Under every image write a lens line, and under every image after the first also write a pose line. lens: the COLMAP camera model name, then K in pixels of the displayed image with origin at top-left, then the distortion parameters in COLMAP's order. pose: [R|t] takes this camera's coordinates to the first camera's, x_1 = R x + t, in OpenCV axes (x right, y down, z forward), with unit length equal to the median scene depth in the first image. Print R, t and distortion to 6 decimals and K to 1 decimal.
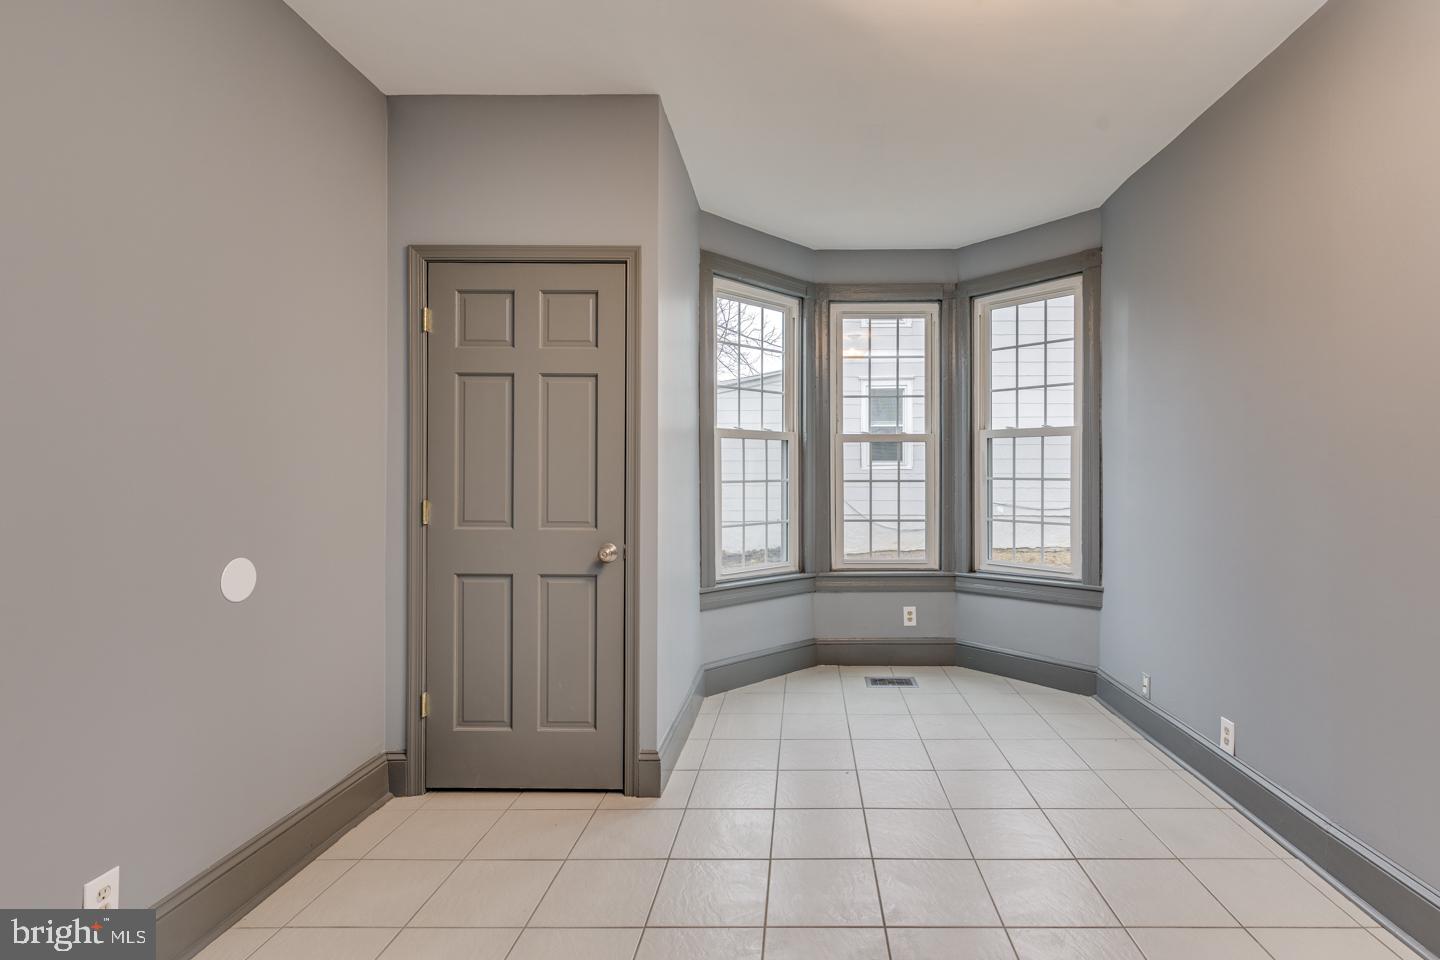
lens RADIAL K [[658.1, 0, 715.3], [0, 658.1, 478.8], [0, 0, 1]] dist [0.004010, -0.000993]
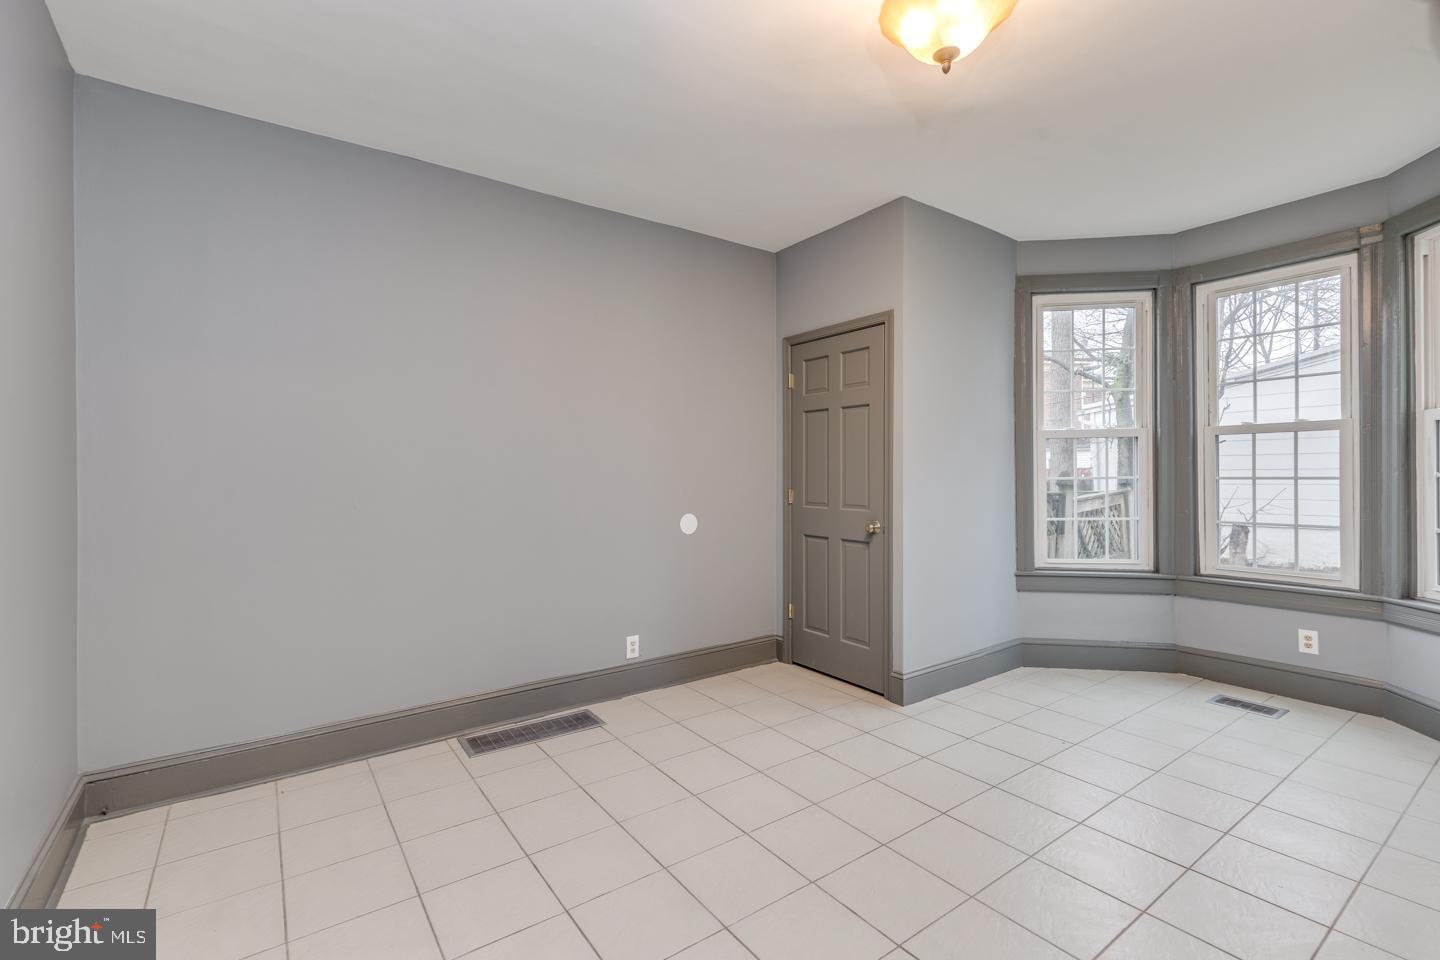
lens RADIAL K [[658.1, 0, 725.3], [0, 658.1, 469.0], [0, 0, 1]] dist [0.004010, -0.000993]
pose [[0.594634, -0.002571, -0.803993, 0.567360], [0.005244, 0.999986, 0.000681, -0.014339], [0.803980, -0.004621, 0.594639, -0.089020]]
